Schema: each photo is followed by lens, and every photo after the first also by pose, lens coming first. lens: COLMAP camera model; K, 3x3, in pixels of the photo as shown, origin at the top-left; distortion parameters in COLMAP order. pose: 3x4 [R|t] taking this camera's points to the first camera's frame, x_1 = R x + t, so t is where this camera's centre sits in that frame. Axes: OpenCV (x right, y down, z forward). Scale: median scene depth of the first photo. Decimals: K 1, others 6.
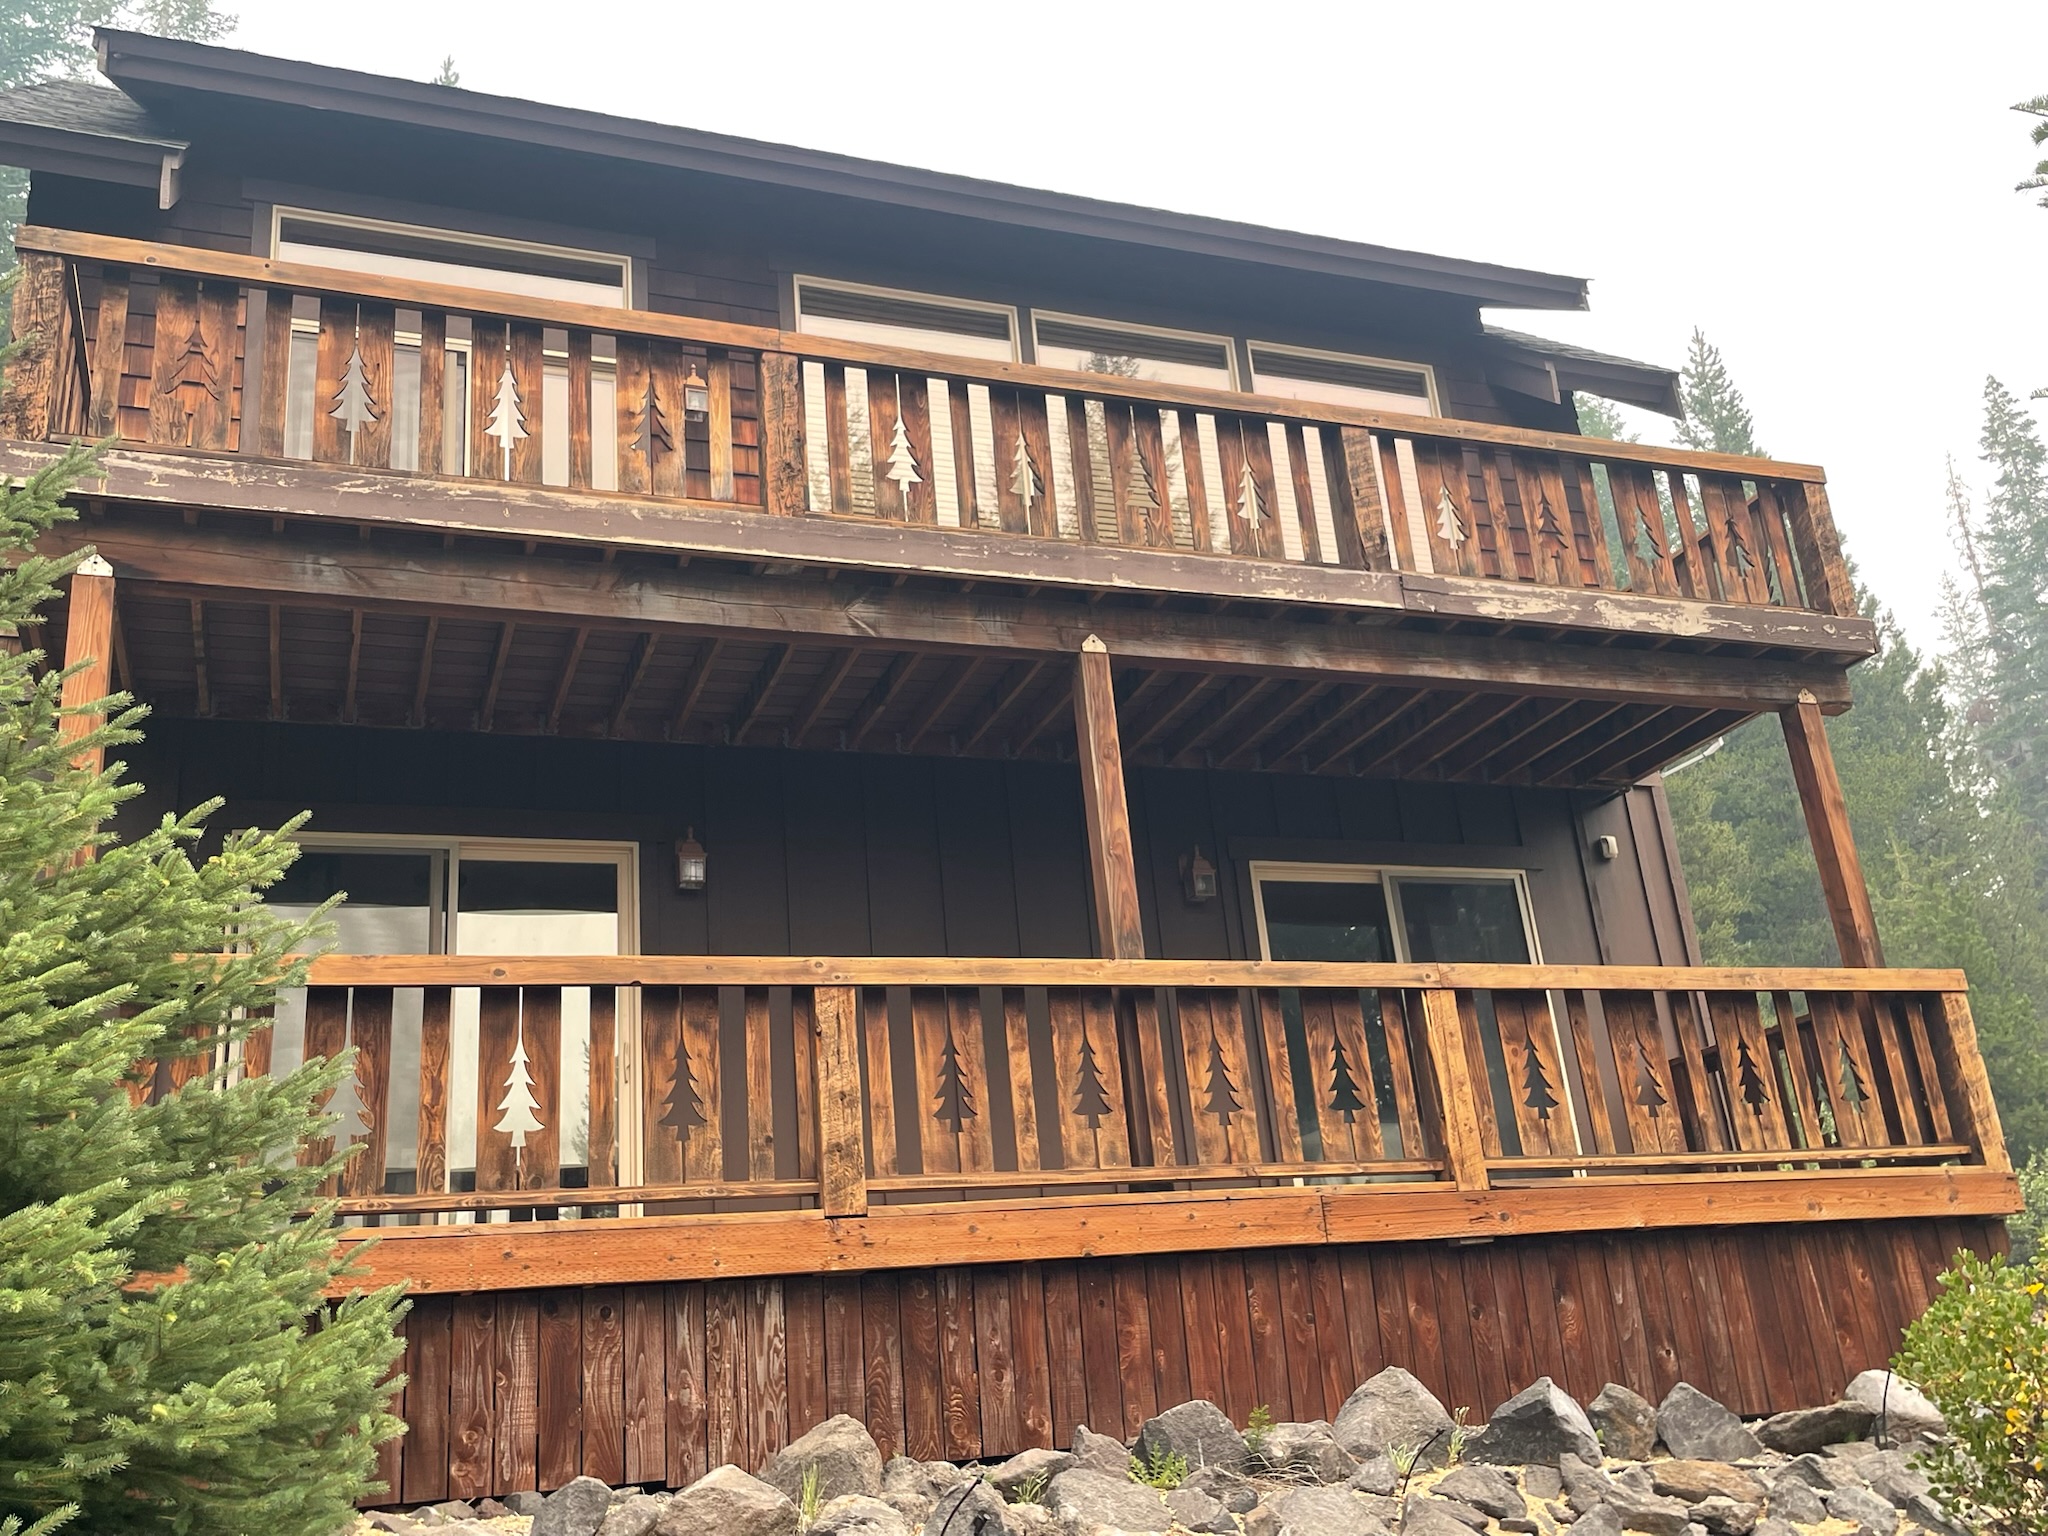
lens RADIAL K [[1950.3, 0, 1022.6], [0, 1950.3, 750.9], [0, 0, 1]] dist [0.053514, 0.000000]
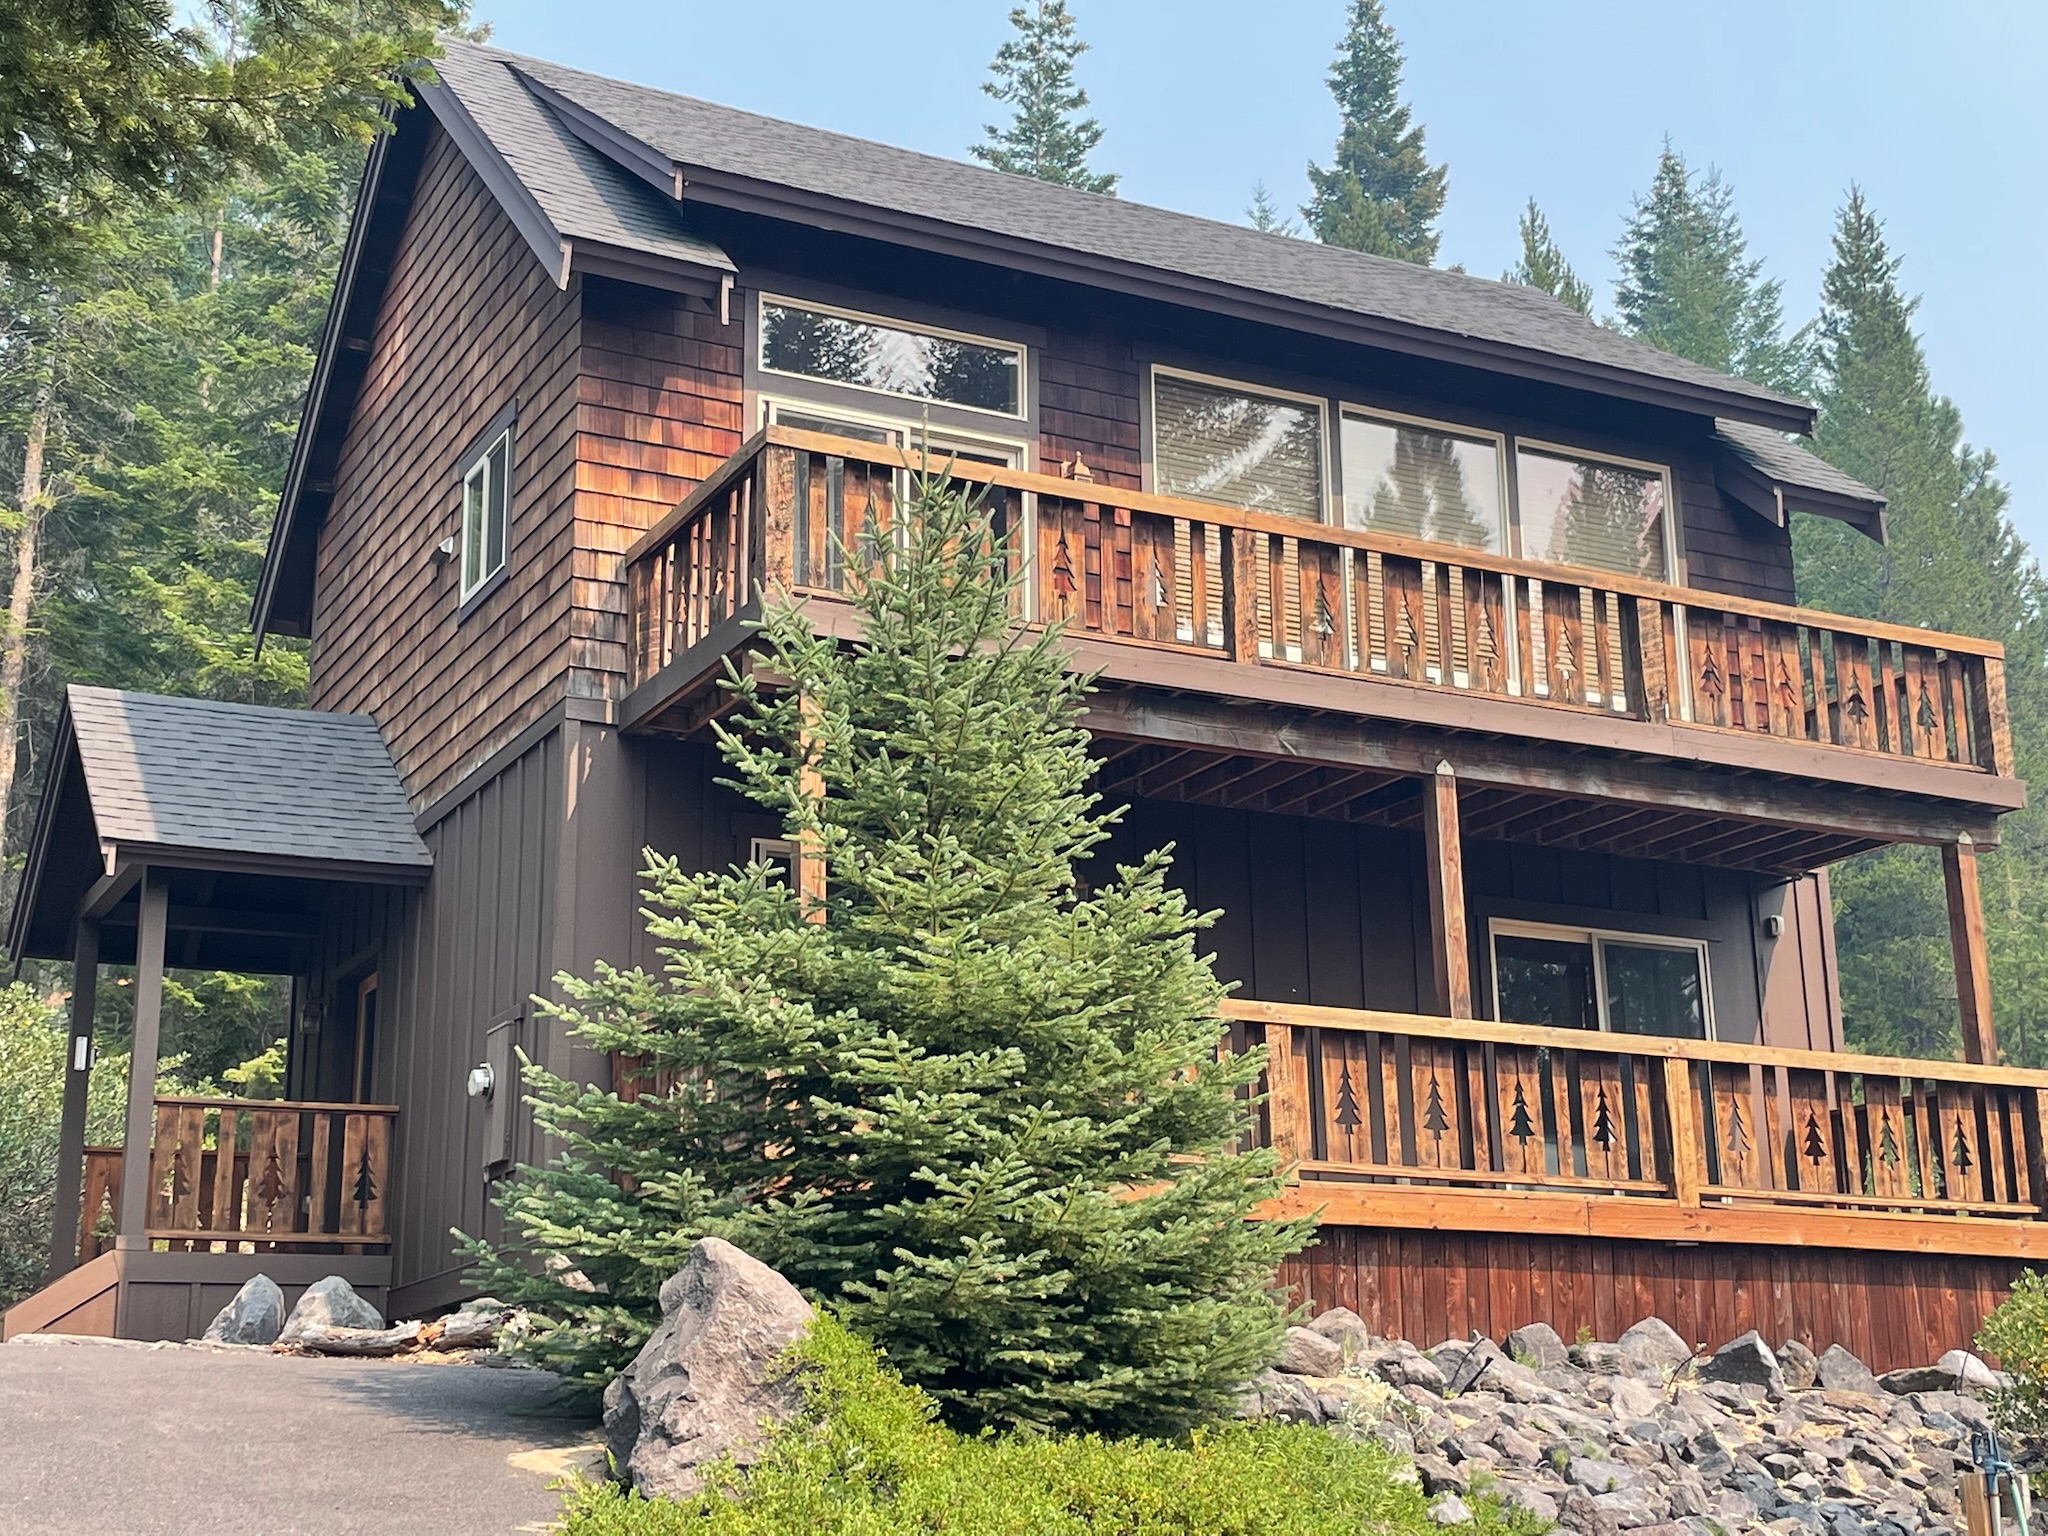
lens RADIAL K [[2833.7, 0, 1027.4], [0, 2833.7, 771.0], [0, 0, 1]] dist [0.071358, 0.000000]
pose [[0.990776, 0.102089, 0.089116, -0.417306], [-0.109198, 0.990883, 0.078908, -0.176269], [-0.080248, -0.087911, 0.992891, -0.871374]]
